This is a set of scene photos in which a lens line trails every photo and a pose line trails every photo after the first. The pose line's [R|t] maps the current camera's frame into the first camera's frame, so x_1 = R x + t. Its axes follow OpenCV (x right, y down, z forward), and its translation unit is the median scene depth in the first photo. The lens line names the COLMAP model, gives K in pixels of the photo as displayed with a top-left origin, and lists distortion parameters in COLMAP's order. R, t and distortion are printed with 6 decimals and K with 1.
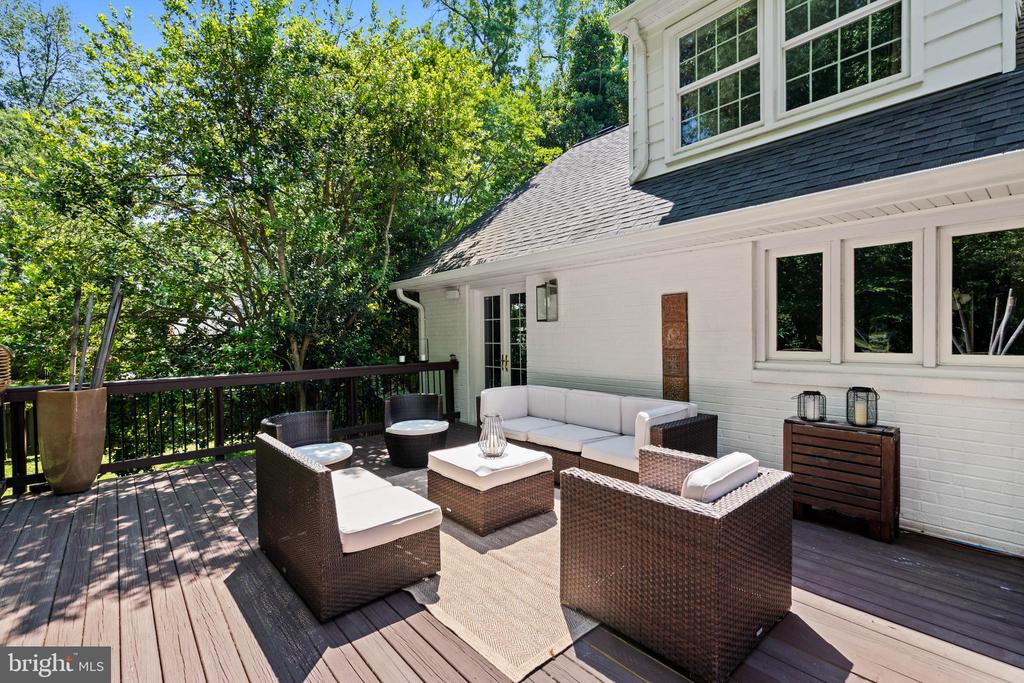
lens RADIAL K [[467.2, 0, 510.1], [0, 467.2, 342.8], [0, 0, 1]] dist [-0.000696, 0.000515]
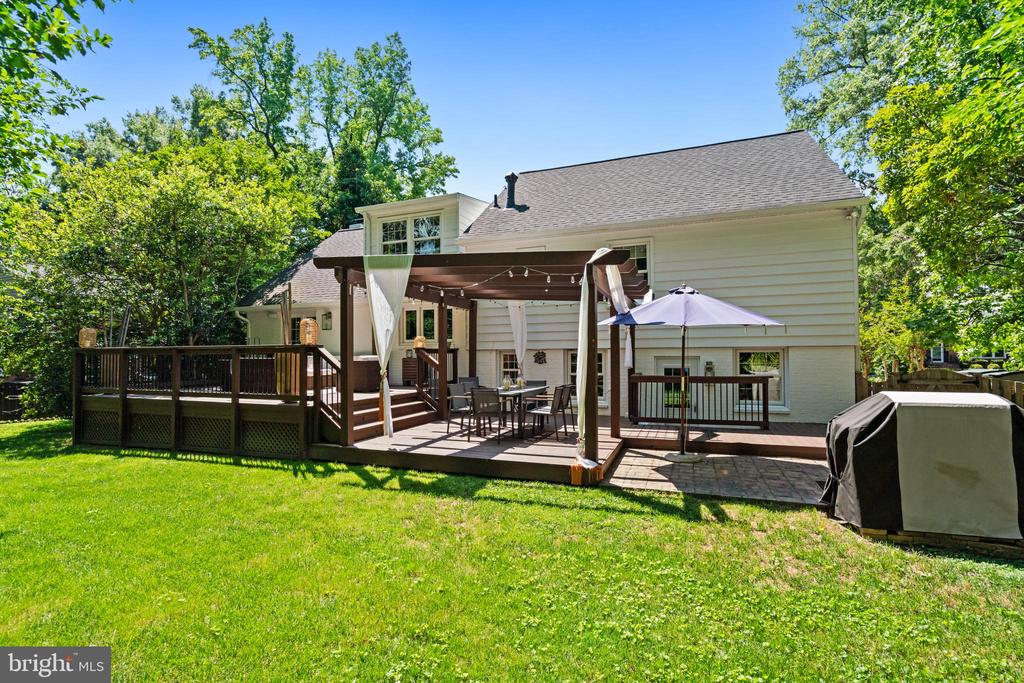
lens RADIAL K [[467.2, 0, 510.1], [0, 467.2, 342.8], [0, 0, 1]] dist [-0.000696, 0.000515]
pose [[0.881169, 0.015090, 0.472560, -0.227752], [0.007163, 0.998950, -0.045256, 0.139192], [-0.472747, 0.043264, 0.880135, -1.567902]]
